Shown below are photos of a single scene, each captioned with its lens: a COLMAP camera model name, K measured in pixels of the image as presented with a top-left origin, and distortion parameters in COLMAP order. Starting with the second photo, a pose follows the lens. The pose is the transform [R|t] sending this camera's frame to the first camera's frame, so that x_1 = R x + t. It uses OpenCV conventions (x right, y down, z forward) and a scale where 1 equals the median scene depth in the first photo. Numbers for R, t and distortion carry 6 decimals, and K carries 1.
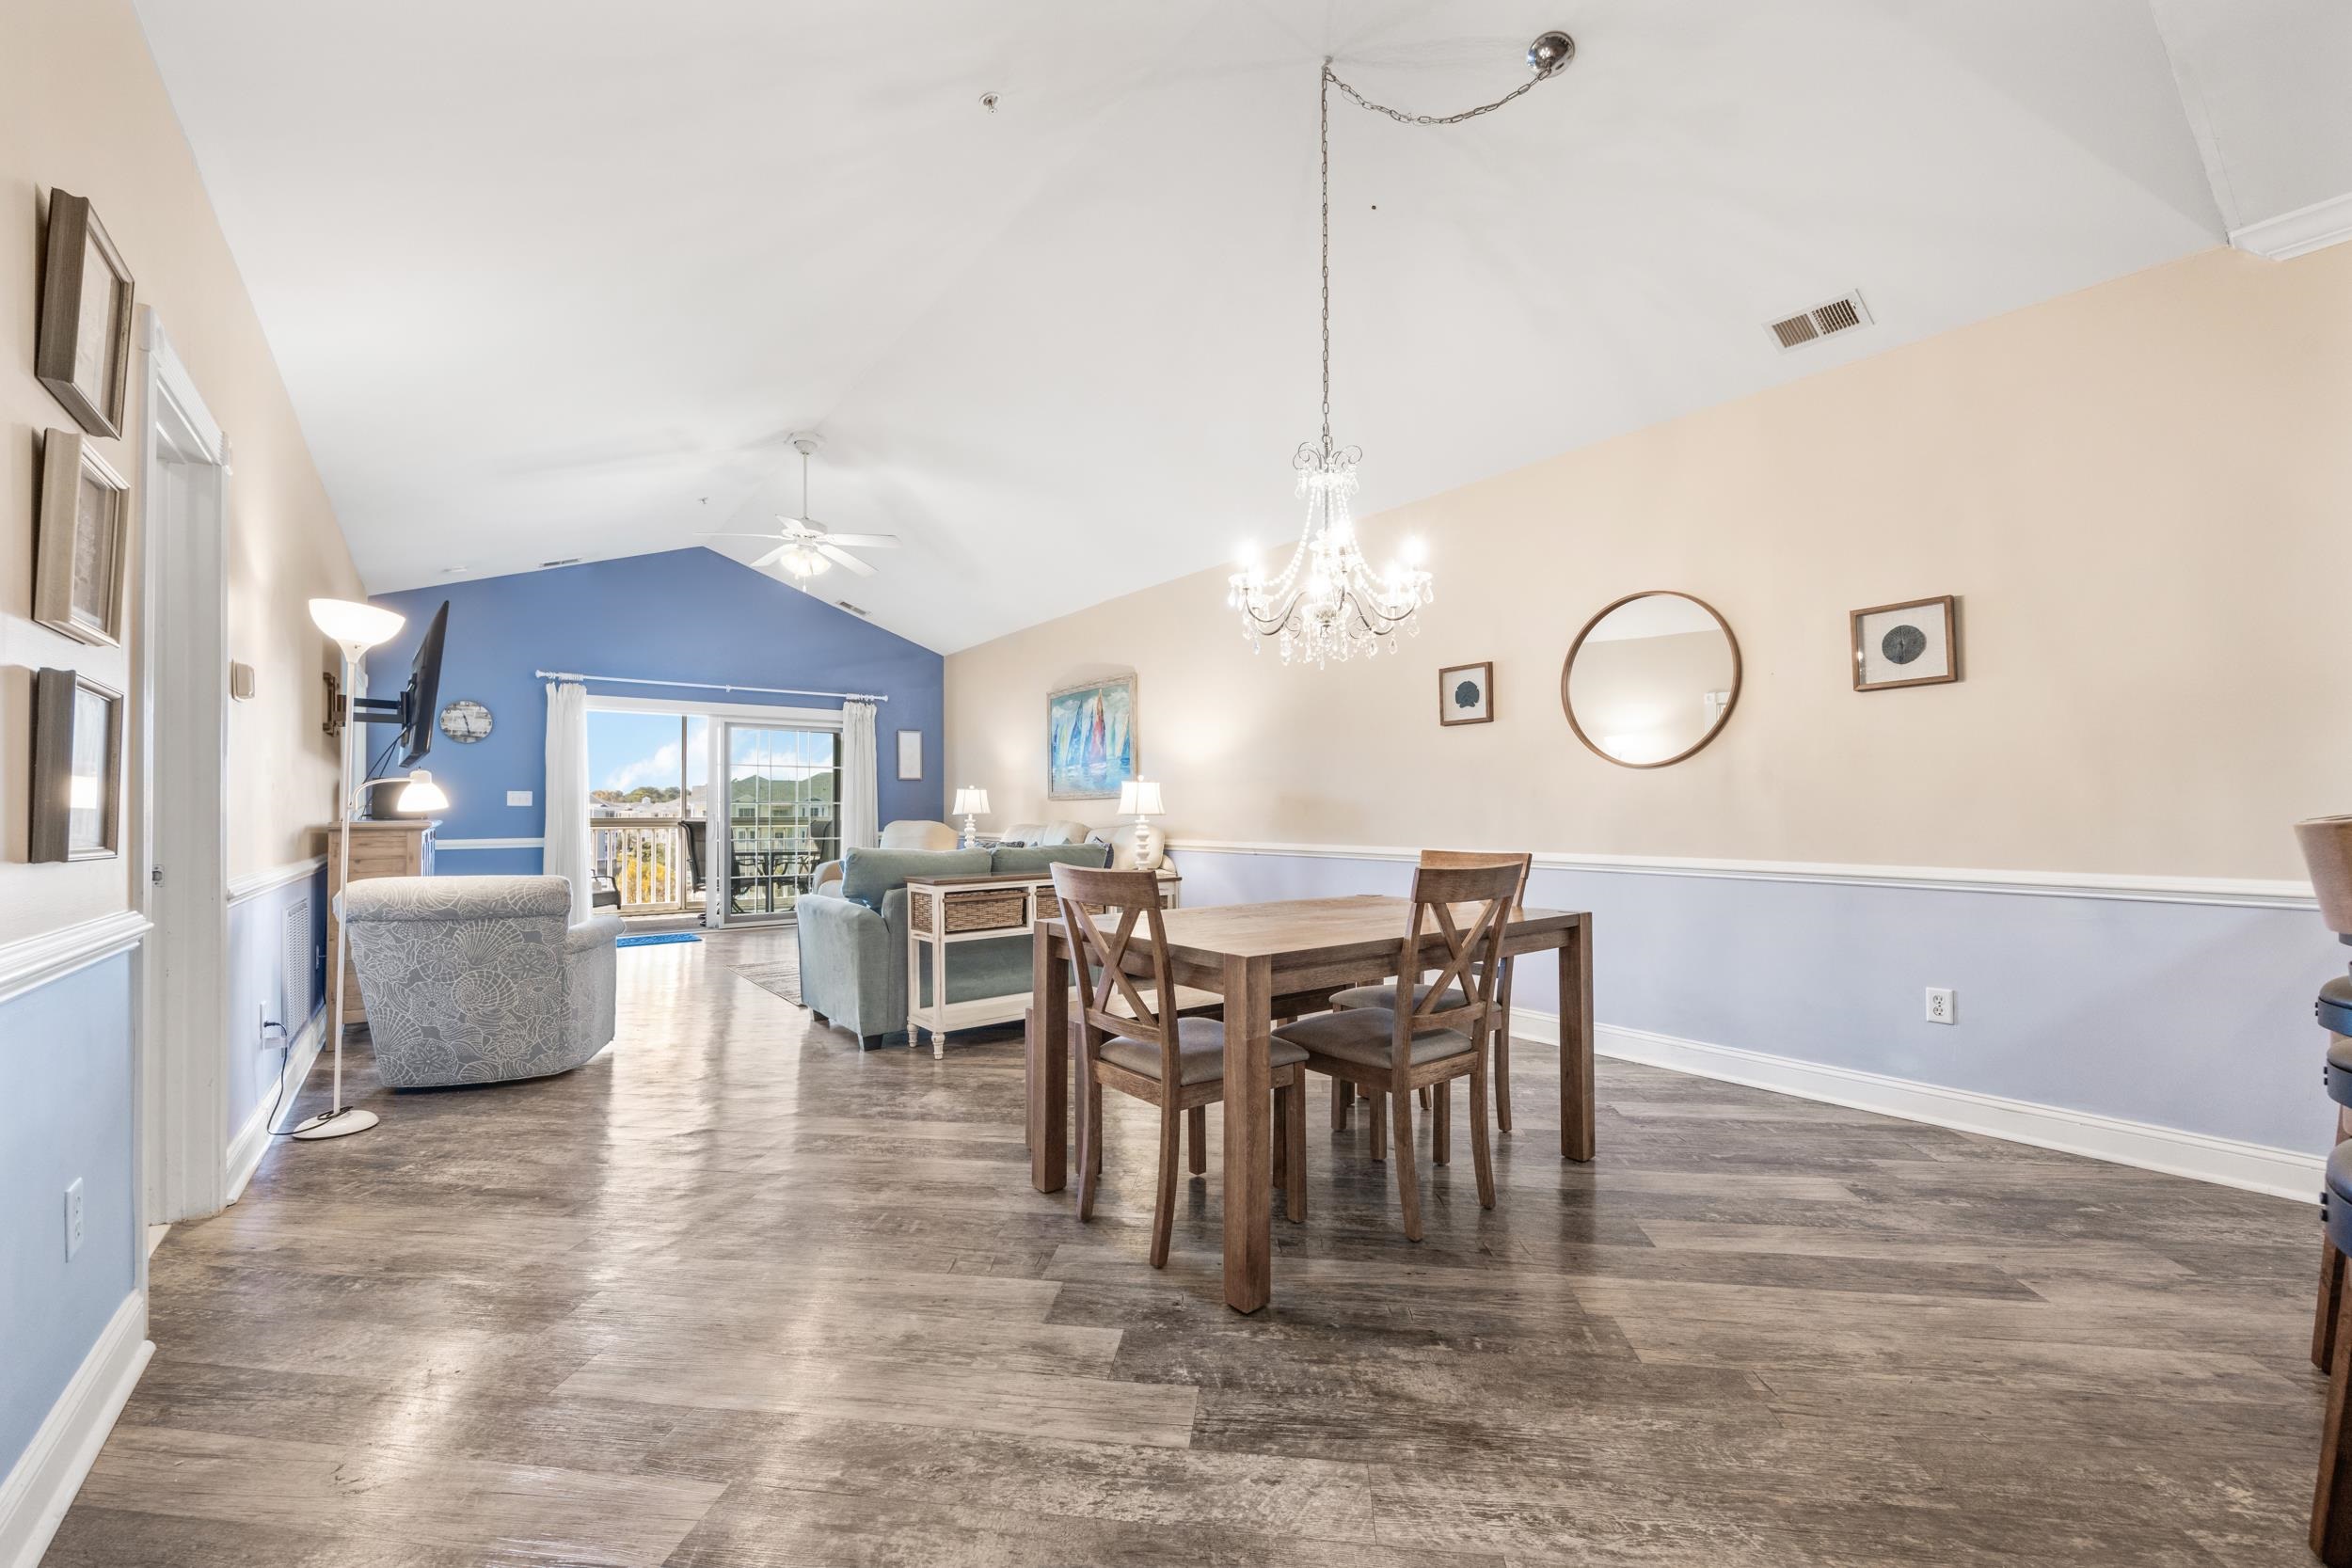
lens RADIAL K [[945.4, 0, 1177.5], [0, 945.4, 802.8], [0, 0, 1]] dist [-0.000289, -0.000205]
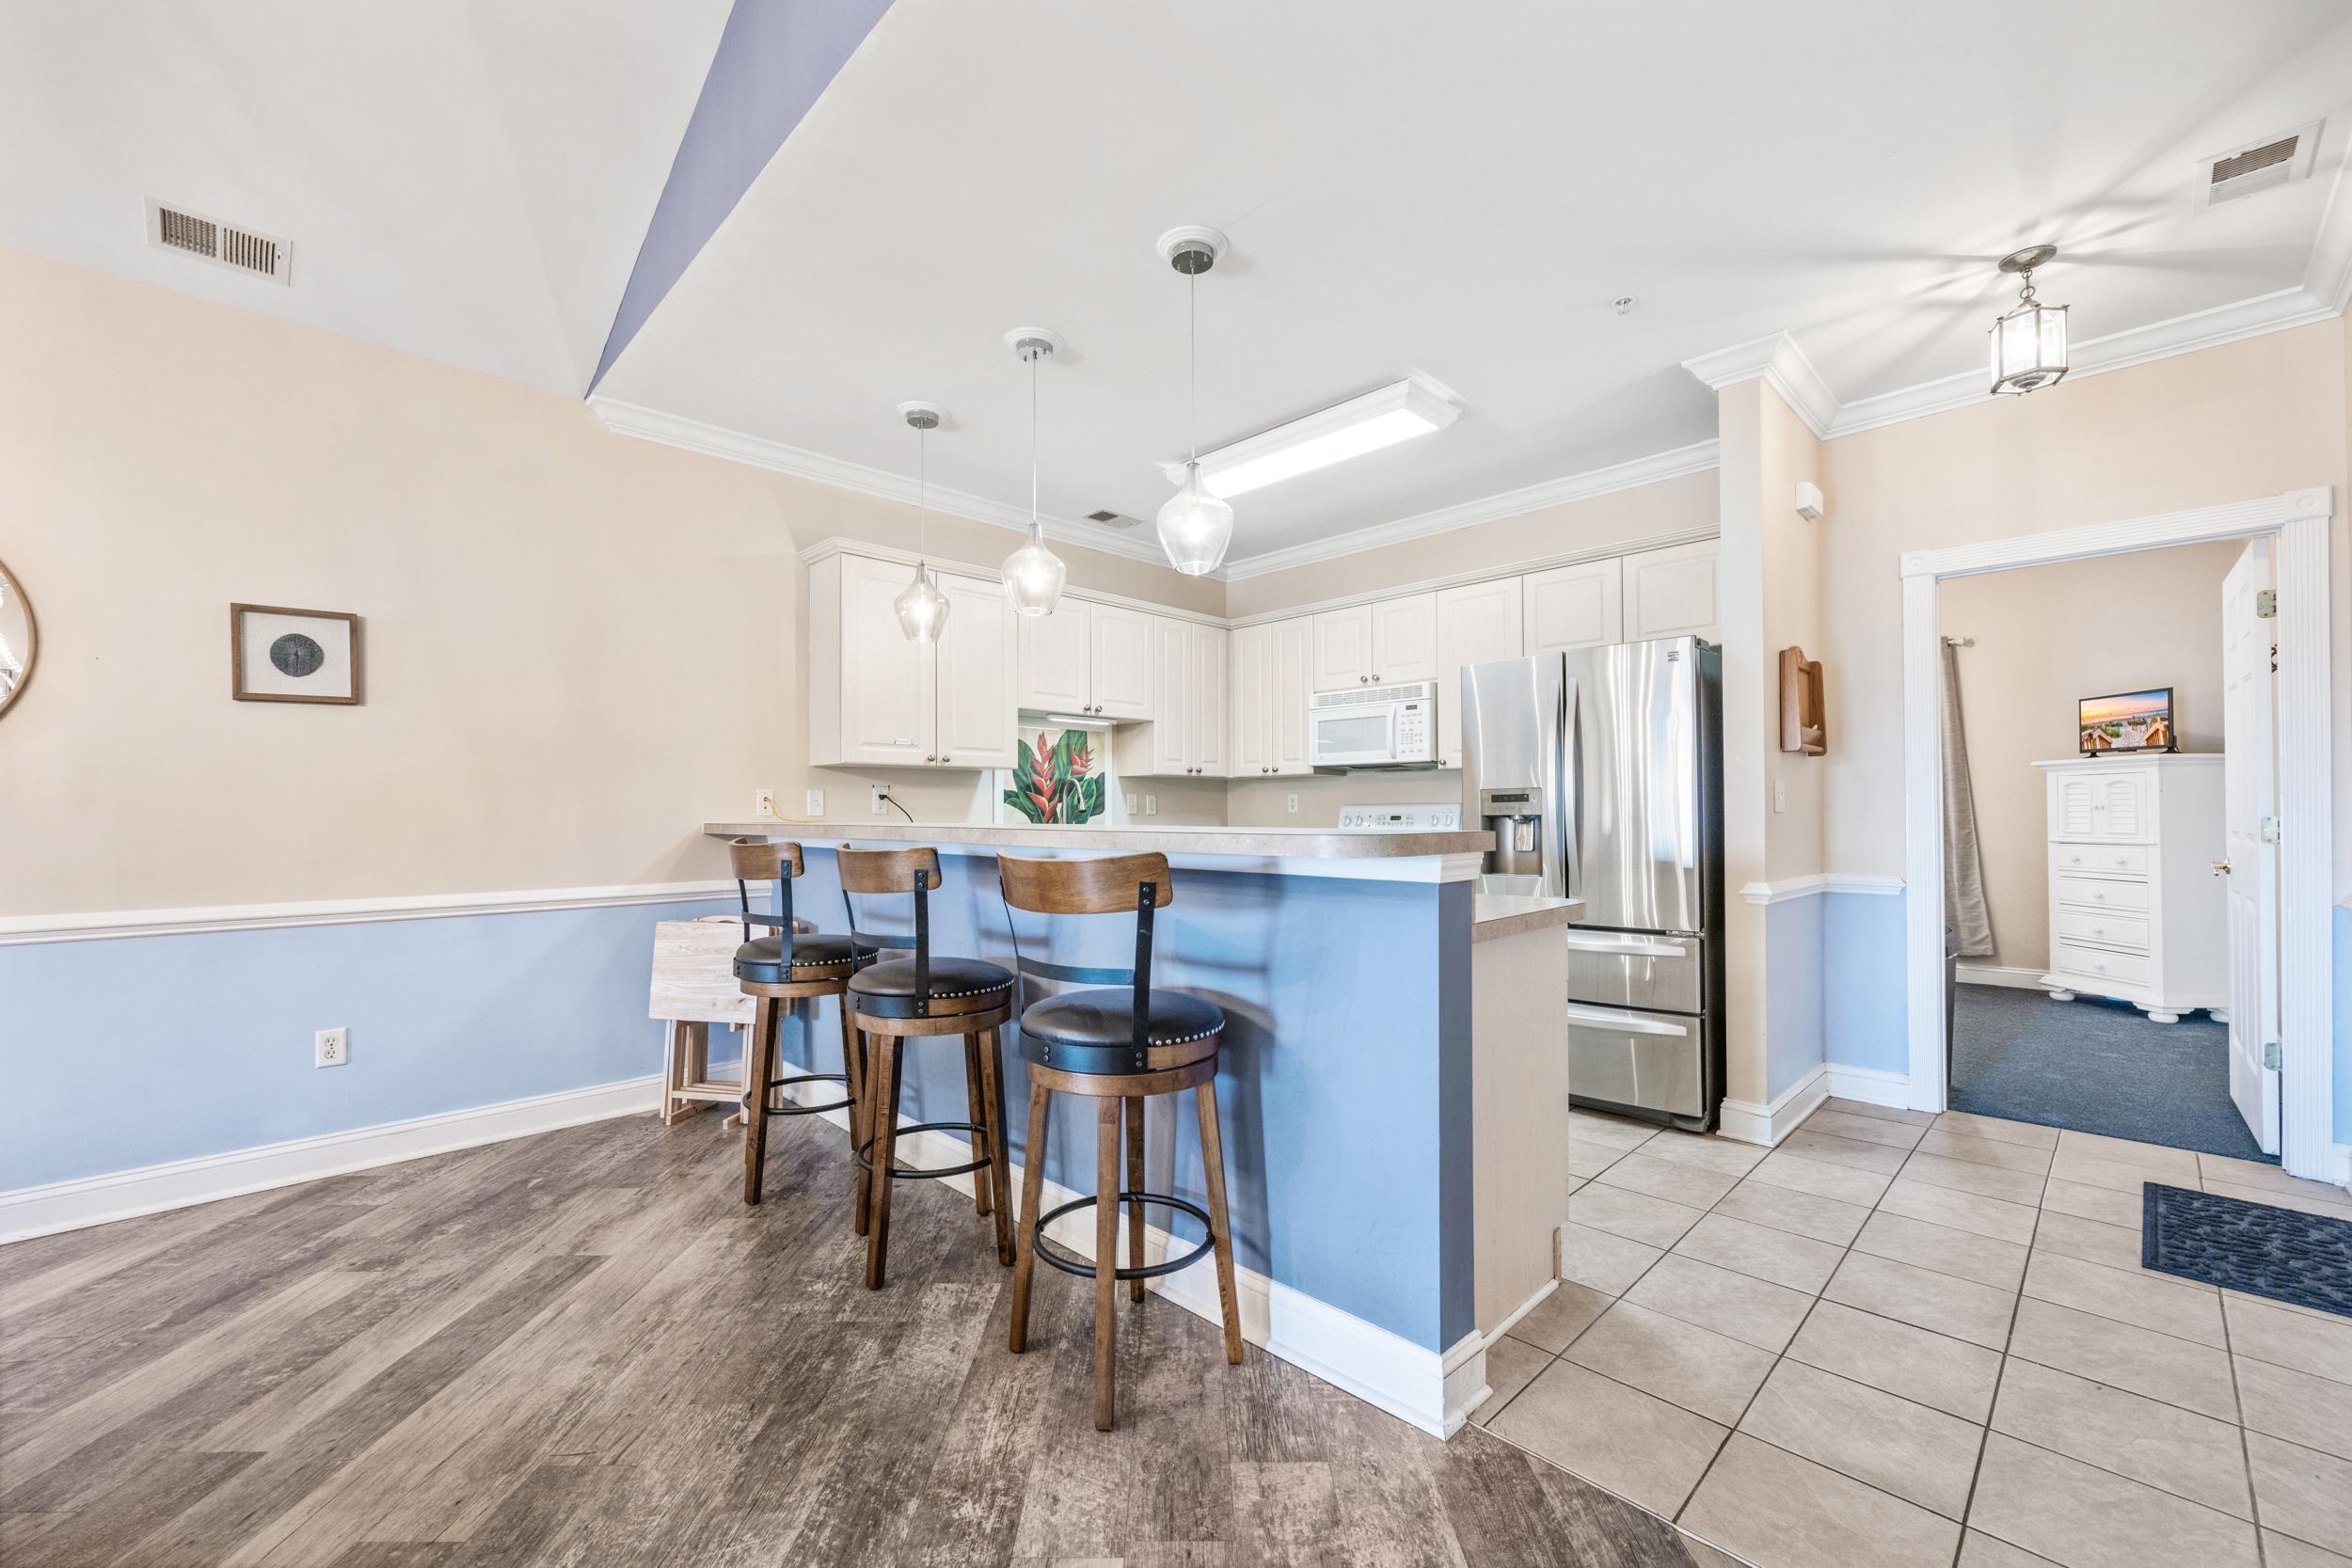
lens RADIAL K [[945.4, 0, 1177.5], [0, 945.4, 802.8], [0, 0, 1]] dist [-0.000289, -0.000205]
pose [[-0.128062, 0.011256, 0.991702, -0.276385], [-0.006543, 0.999904, -0.012194, -0.026177], [-0.991745, -0.008050, -0.127977, 0.344955]]
